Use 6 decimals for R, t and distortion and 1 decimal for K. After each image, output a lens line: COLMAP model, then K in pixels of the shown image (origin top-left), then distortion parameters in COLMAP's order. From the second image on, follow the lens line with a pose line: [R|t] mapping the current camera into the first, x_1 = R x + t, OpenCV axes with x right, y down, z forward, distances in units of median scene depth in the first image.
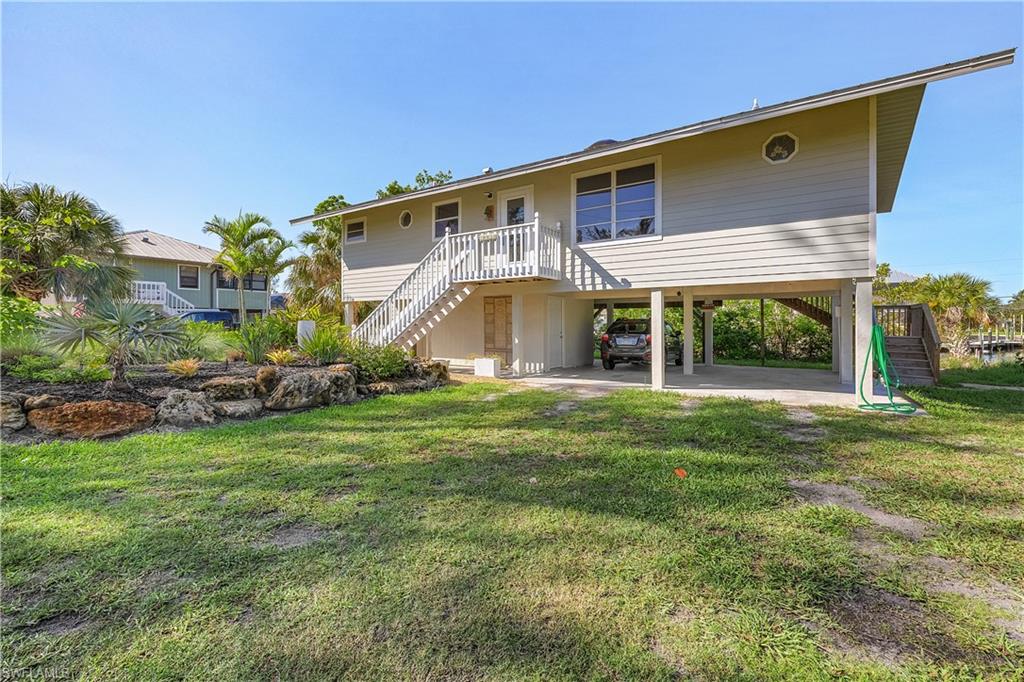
lens RADIAL K [[437.0, 0, 519.4], [0, 437.0, 320.3], [0, 0, 1]] dist [0.000896, -0.000166]
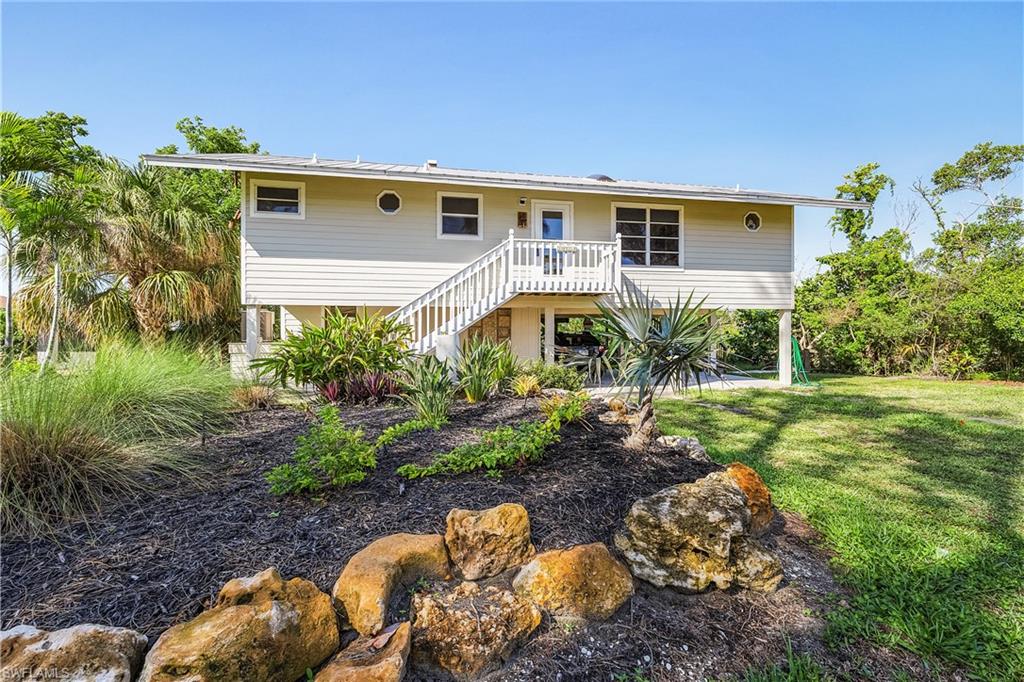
lens RADIAL K [[437.0, 0, 514.9], [0, 437.0, 342.2], [0, 0, 1]] dist [0.000896, -0.000166]
pose [[0.720118, -0.000777, 0.693851, -0.827744], [-0.000474, 0.999999, 0.001612, 0.018041], [-0.693852, -0.001489, 0.720116, 0.375620]]
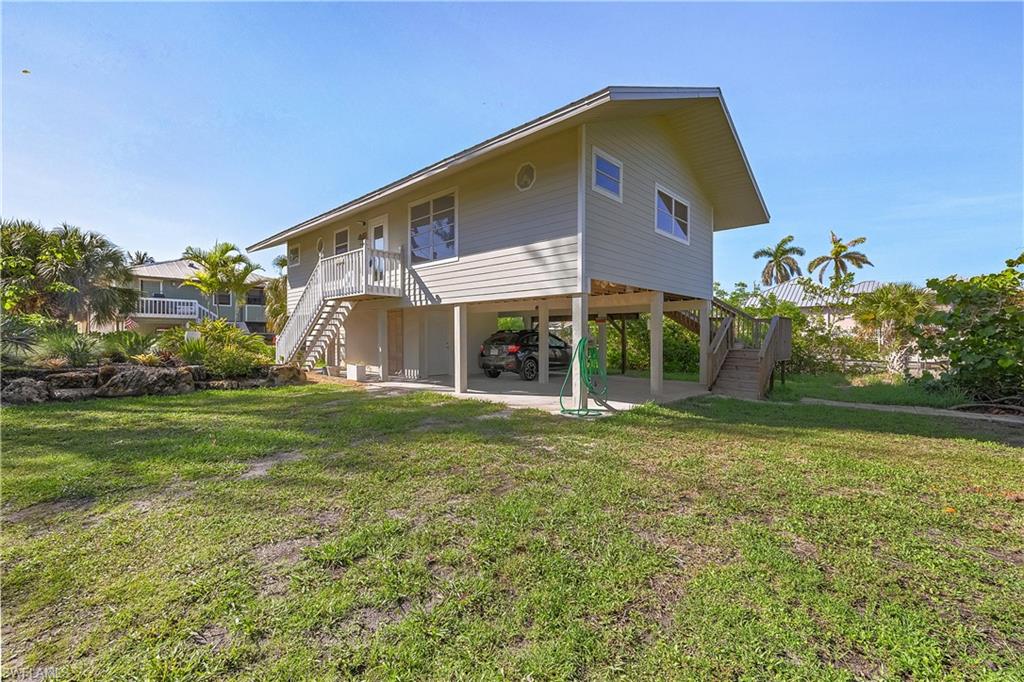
lens RADIAL K [[437.0, 0, 522.6], [0, 437.0, 338.6], [0, 0, 1]] dist [0.000896, -0.000166]
pose [[0.985634, 0.005493, -0.168806, 0.610235], [-0.003412, 0.999915, 0.012617, 0.001861], [0.168861, -0.011859, 0.985569, -0.076083]]
